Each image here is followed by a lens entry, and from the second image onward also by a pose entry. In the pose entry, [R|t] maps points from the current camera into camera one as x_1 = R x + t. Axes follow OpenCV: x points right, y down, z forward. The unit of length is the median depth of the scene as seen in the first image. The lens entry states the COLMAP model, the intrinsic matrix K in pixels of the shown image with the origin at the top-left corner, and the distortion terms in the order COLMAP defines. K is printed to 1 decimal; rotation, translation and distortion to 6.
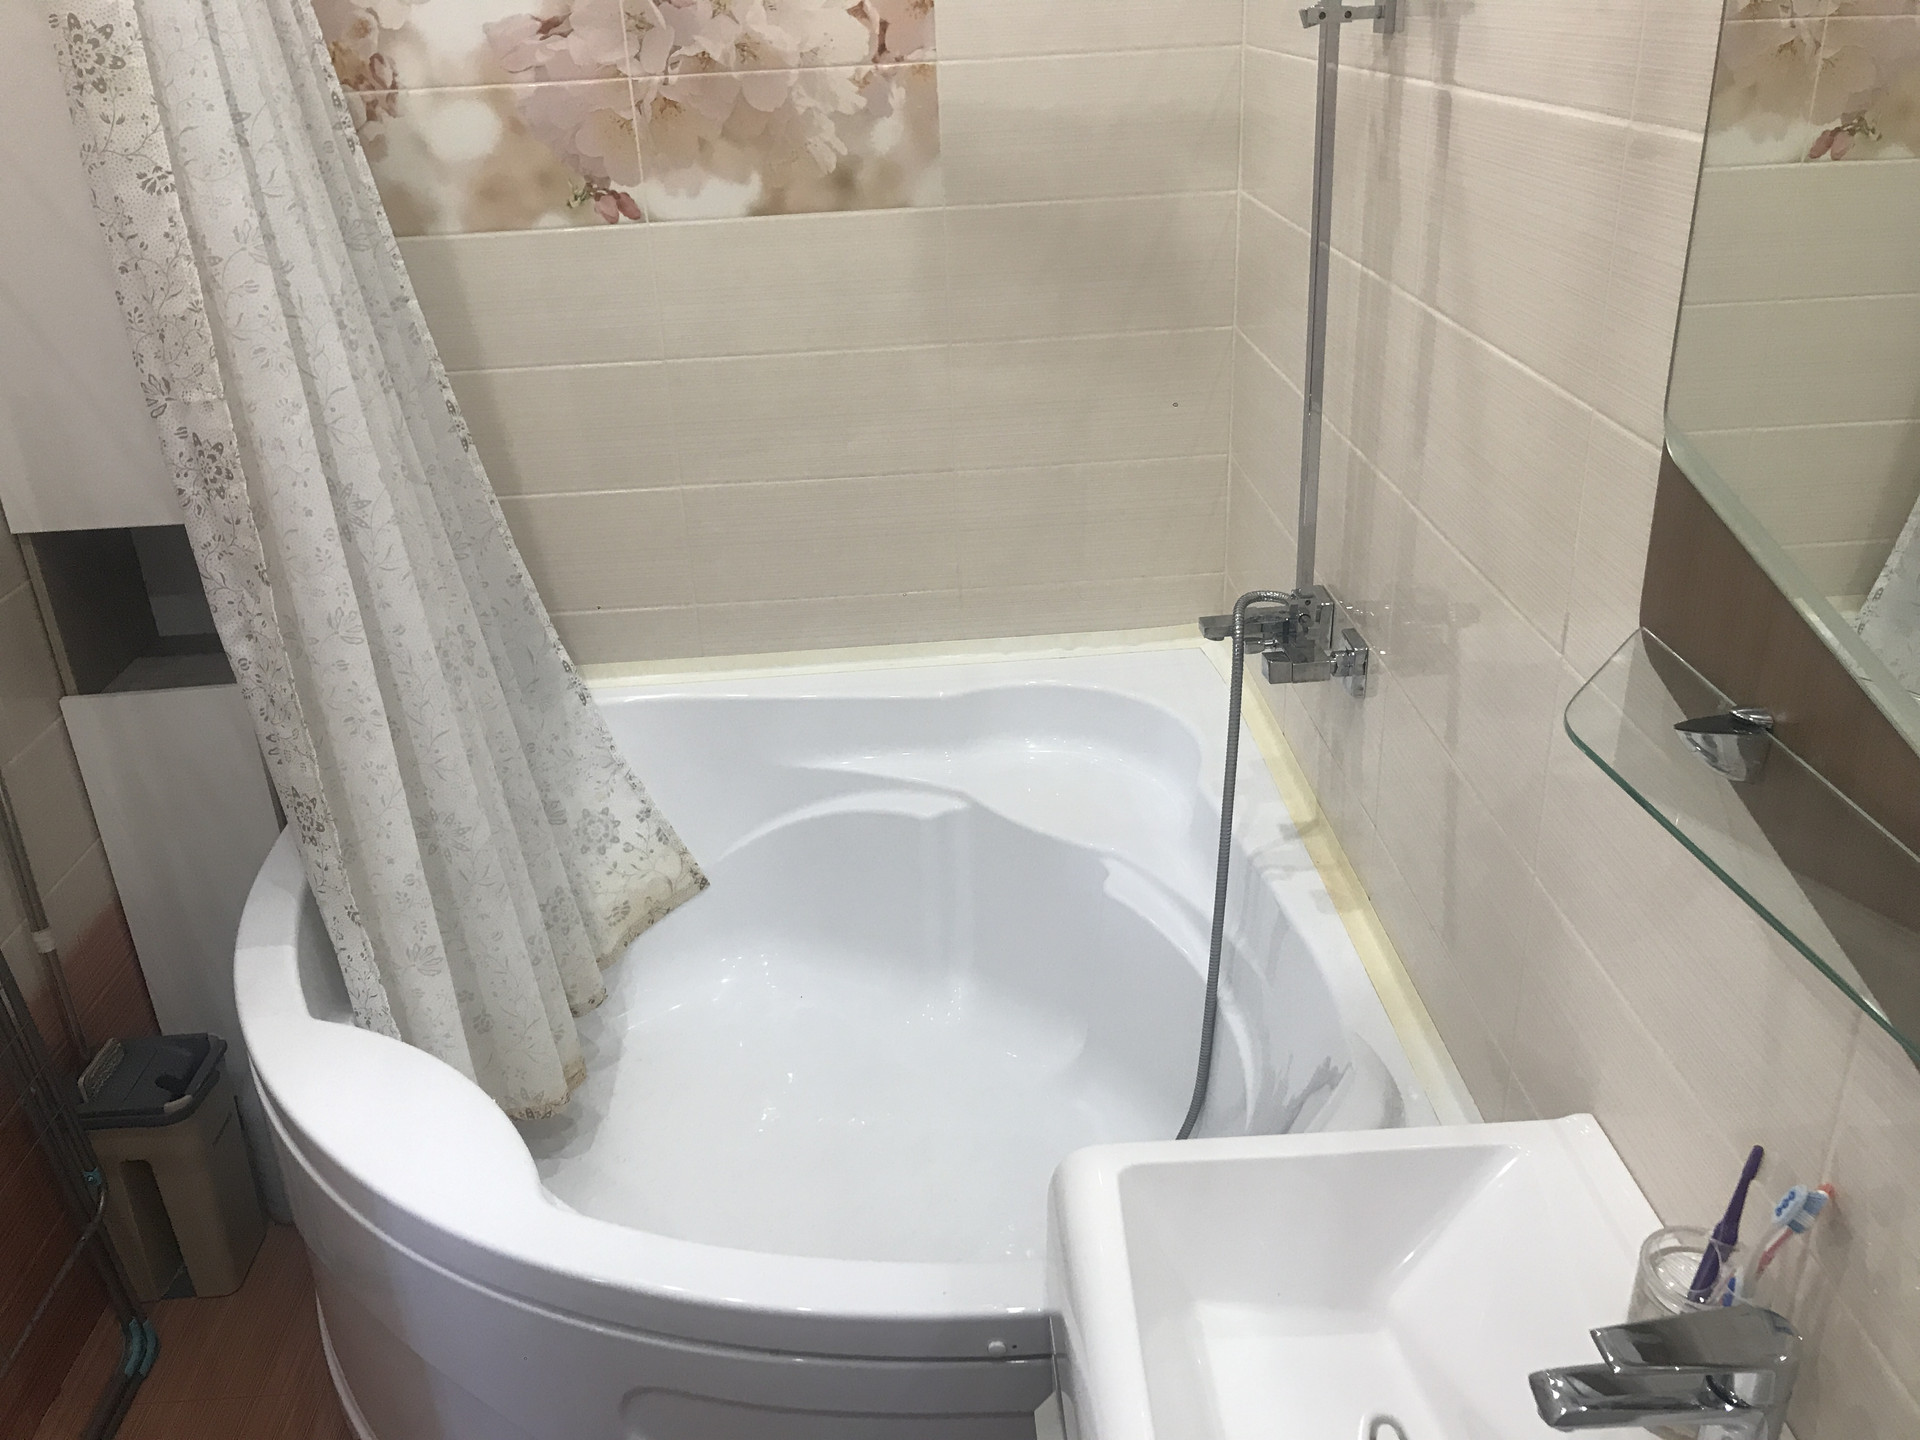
lens RADIAL K [[1549.3, 0, 957.5], [0, 1549.3, 691.0], [0, 0, 1]] dist [0.003254, -0.005234]
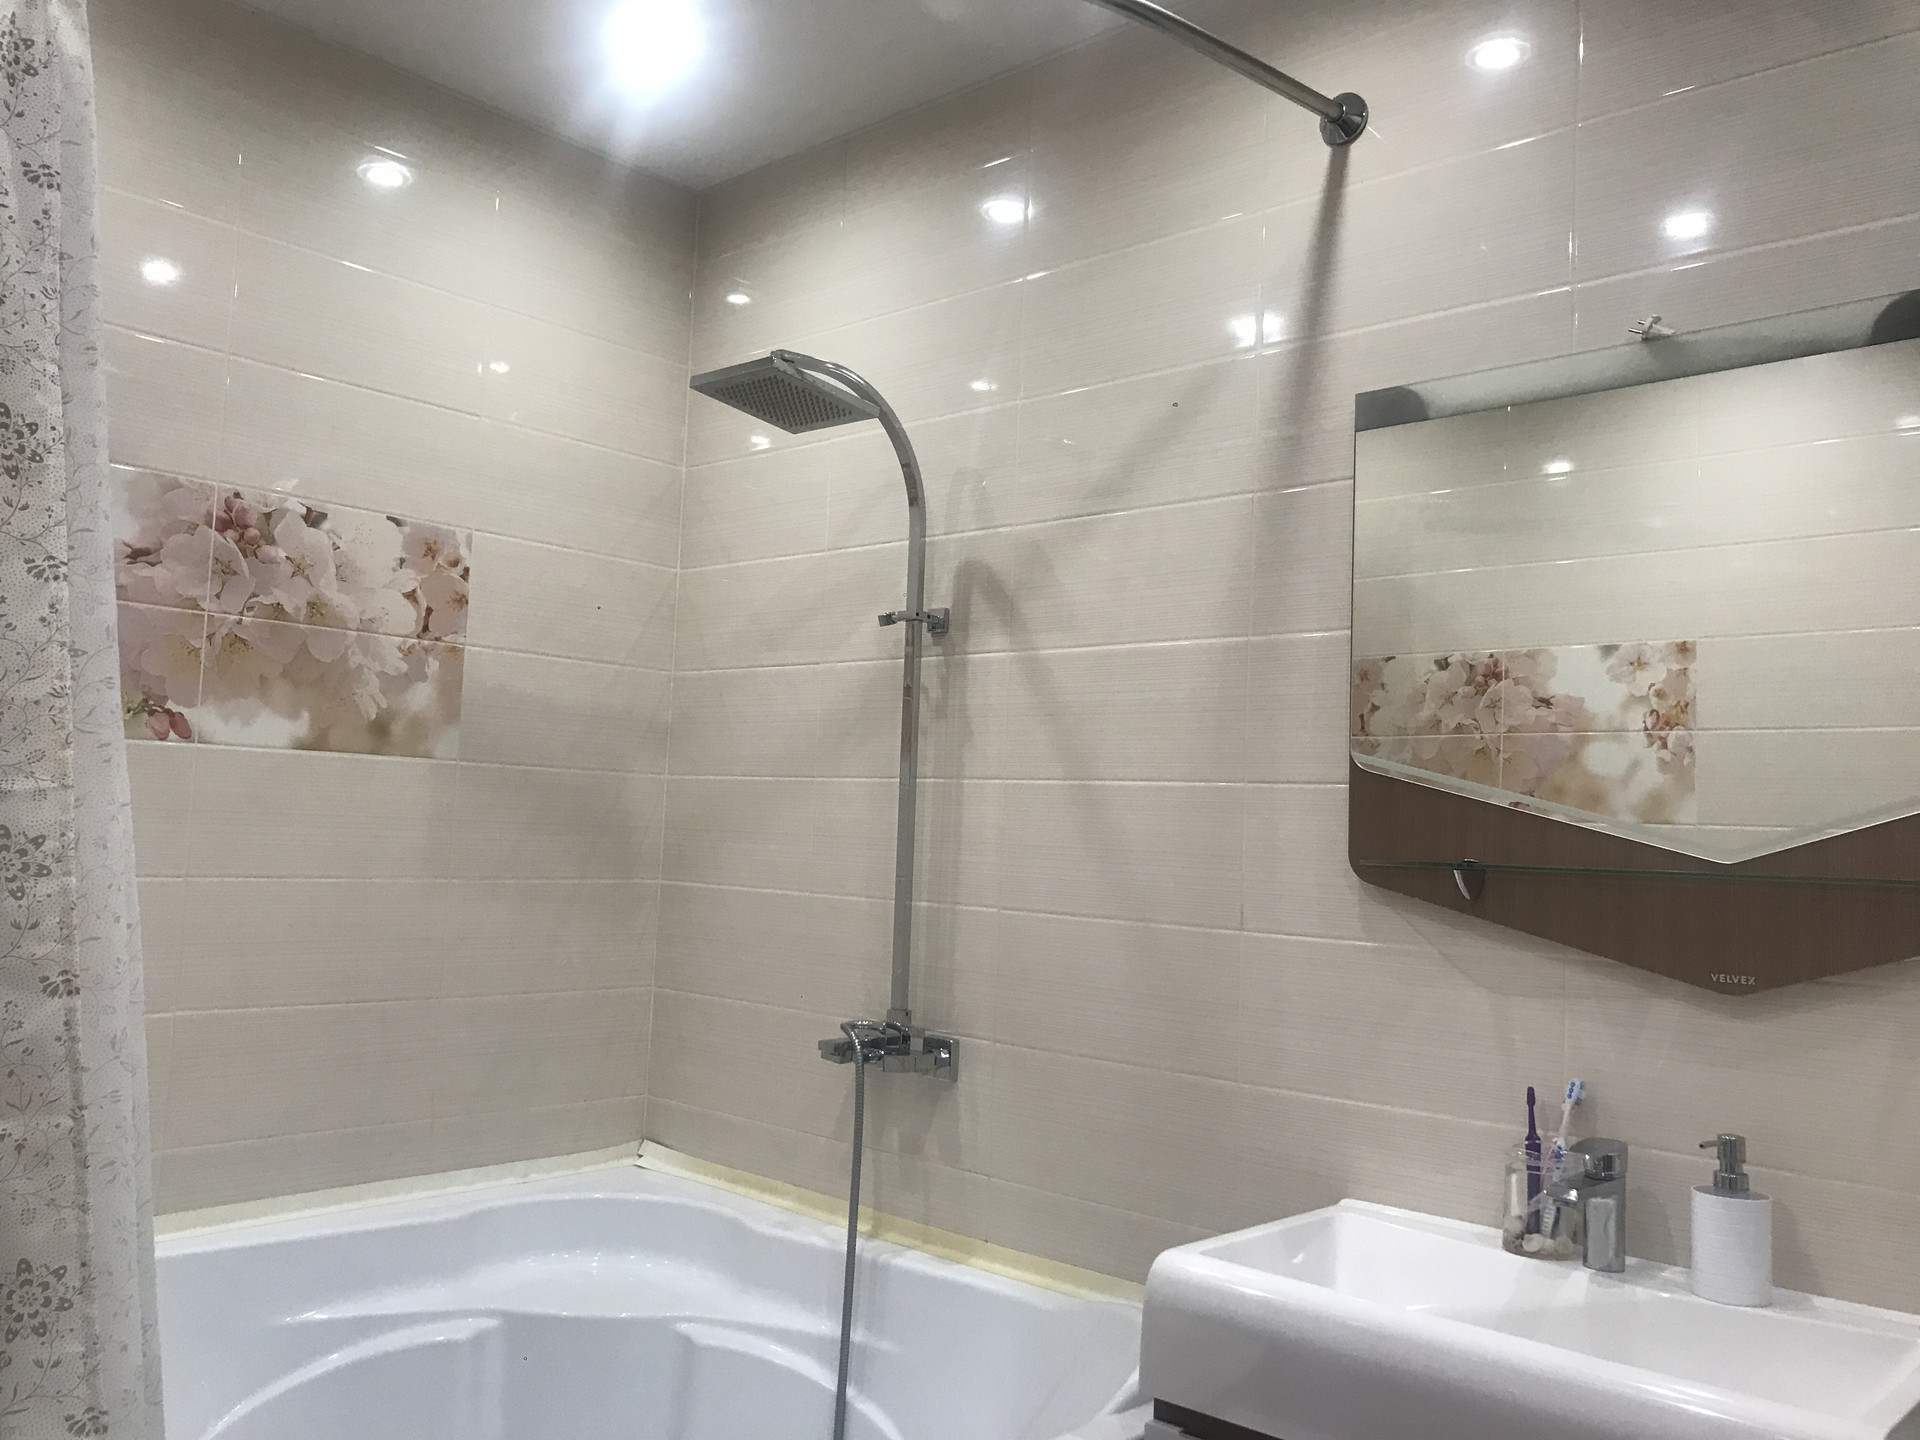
lens RADIAL K [[1554.5, 0, 960.0], [0, 1554.5, 720.0], [0, 0, 1]] dist [0.012035, 0.002621]
pose [[0.703043, 0.125150, 0.700048, -0.585905], [0.227508, 0.893077, -0.388140, 0.204101], [-0.673773, 0.432146, 0.599399, 0.039302]]
